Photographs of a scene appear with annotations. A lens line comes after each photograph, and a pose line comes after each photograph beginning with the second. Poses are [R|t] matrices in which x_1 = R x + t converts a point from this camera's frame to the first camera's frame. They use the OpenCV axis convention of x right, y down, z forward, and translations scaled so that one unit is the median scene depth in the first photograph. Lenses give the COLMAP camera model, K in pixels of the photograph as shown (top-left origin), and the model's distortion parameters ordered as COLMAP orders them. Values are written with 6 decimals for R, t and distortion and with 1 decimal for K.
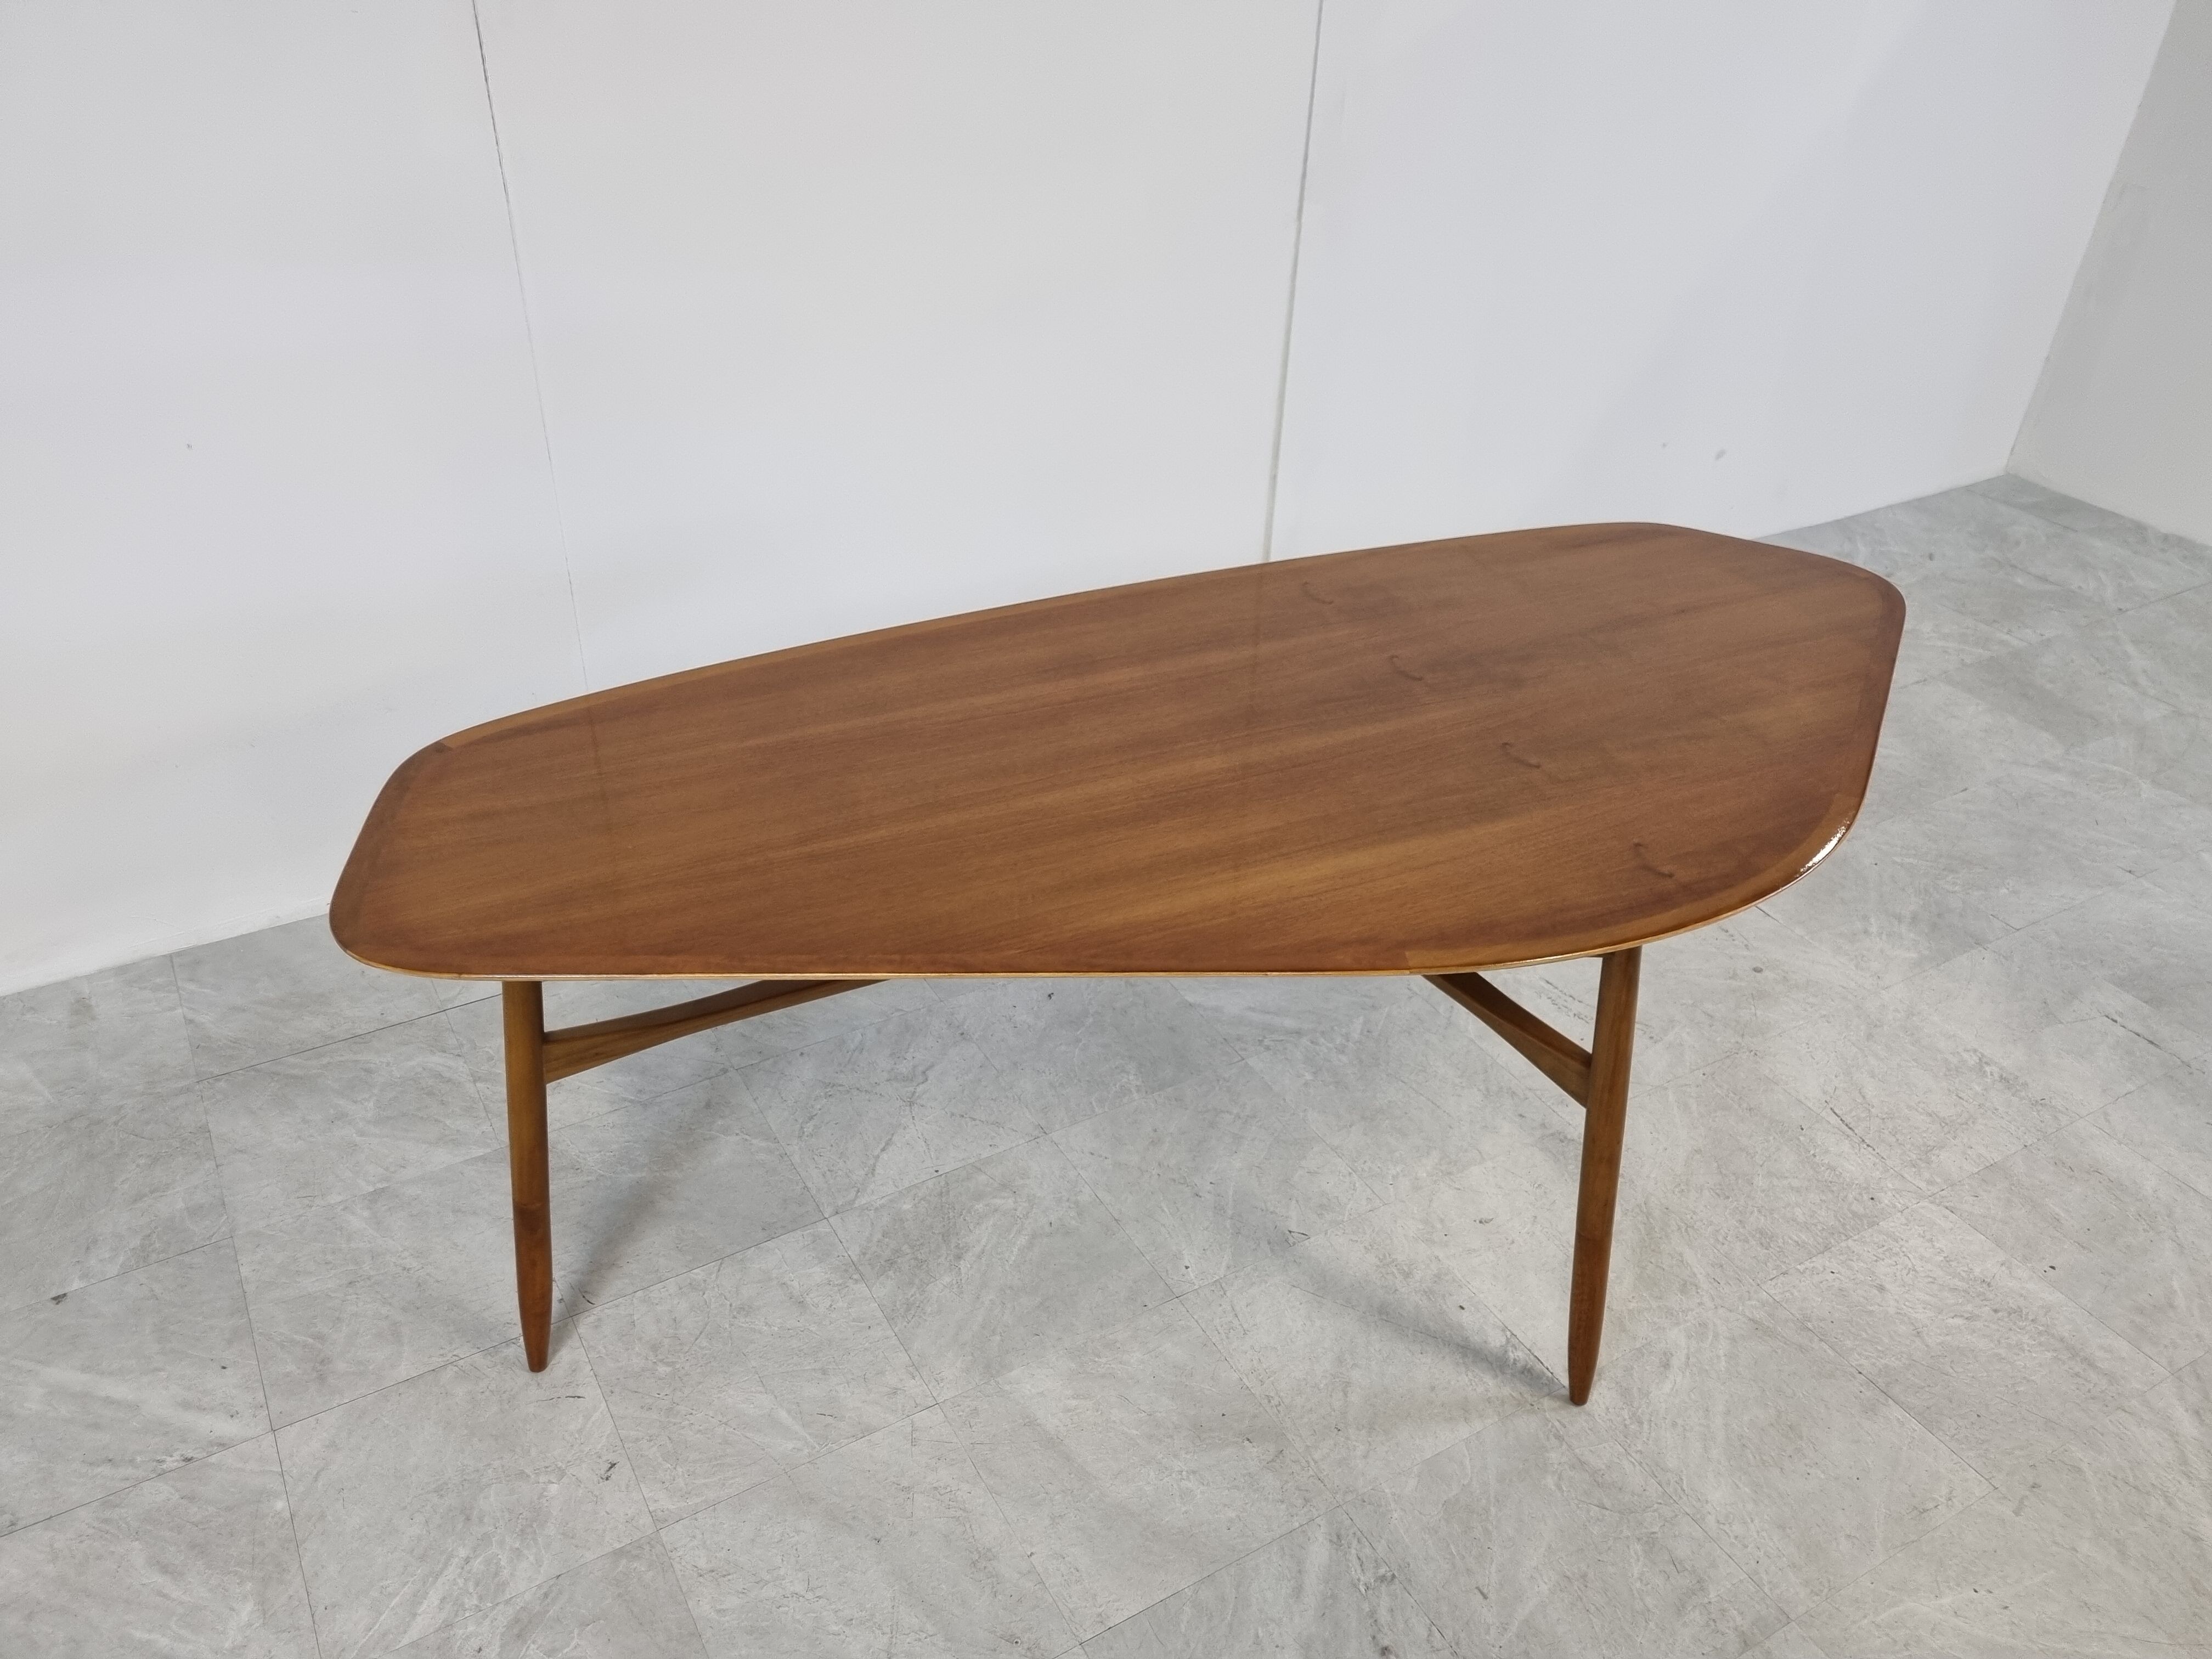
lens RADIAL K [[1648.6, 0, 1103.2], [0, 1648.6, 839.1], [0, 0, 1]] dist [0.068651, -0.046930]
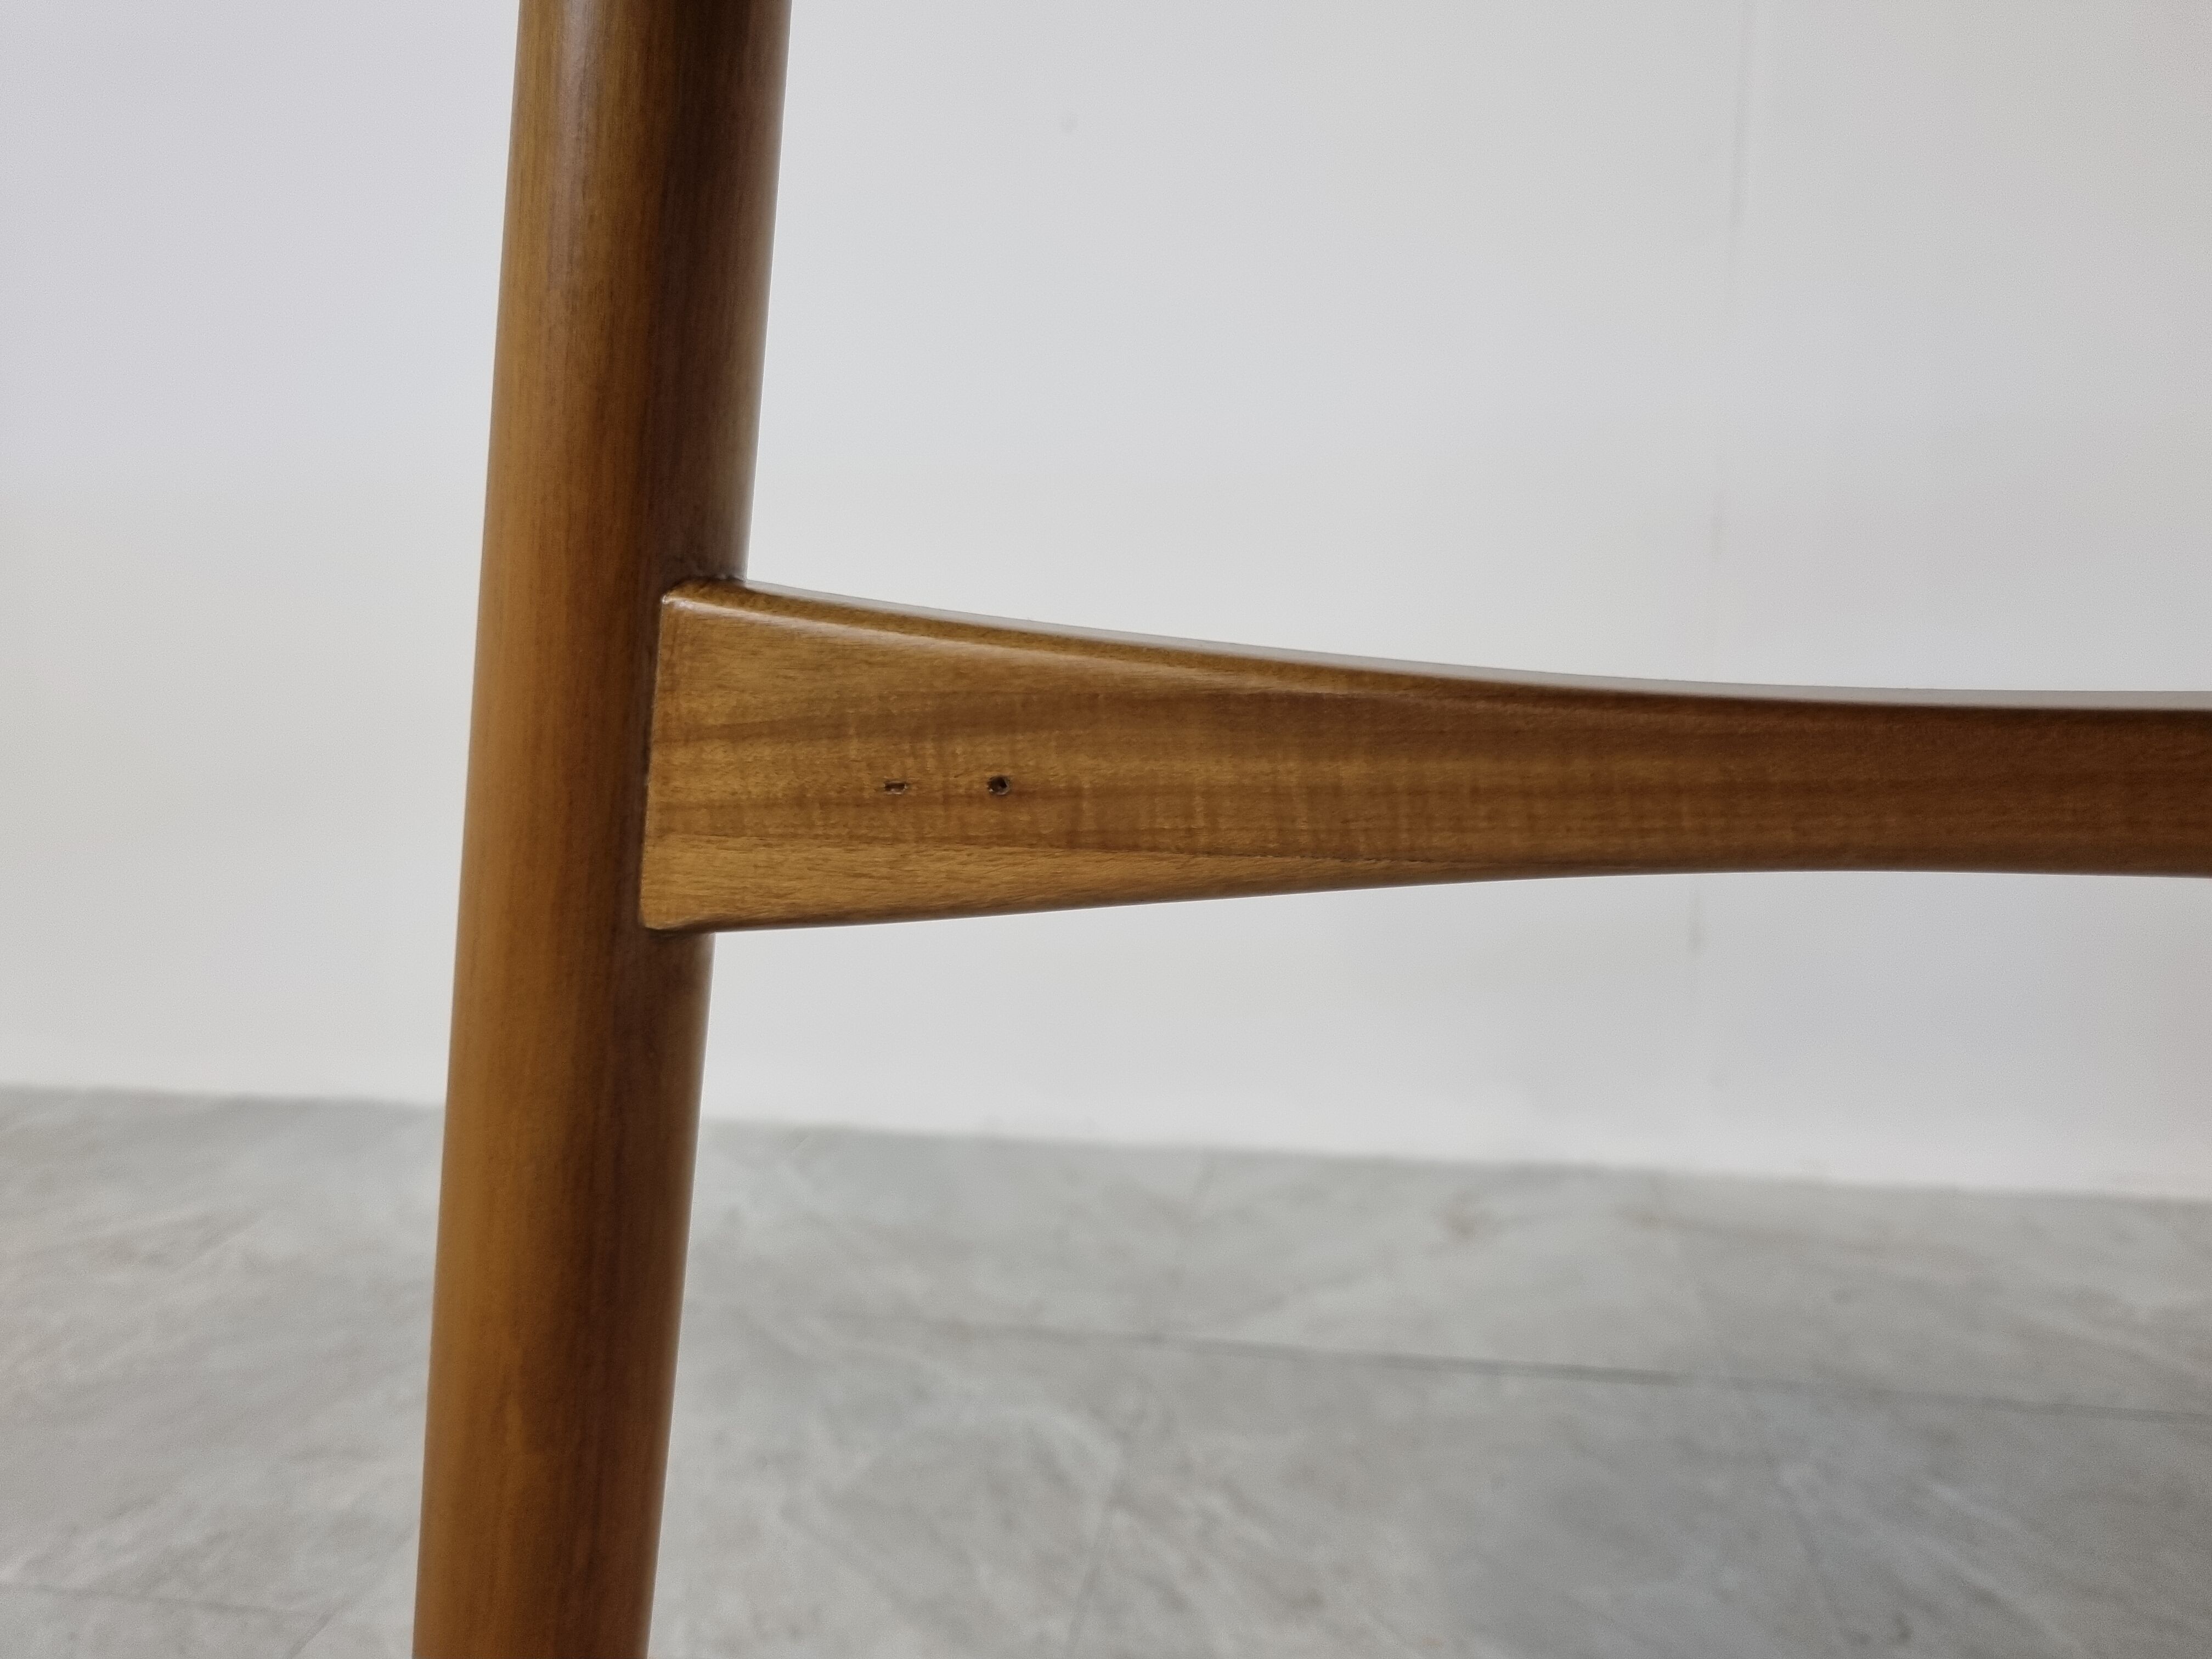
lens RADIAL K [[1747.6, 0, 1101.1], [0, 1747.6, 862.5], [0, 0, 1]] dist [-0.001272, -0.001657]
pose [[0.762712, 0.078790, -0.641921, -0.183578], [-0.329902, 0.901106, -0.281377, 0.152497], [0.556269, 0.426381, 0.713277, 0.807727]]
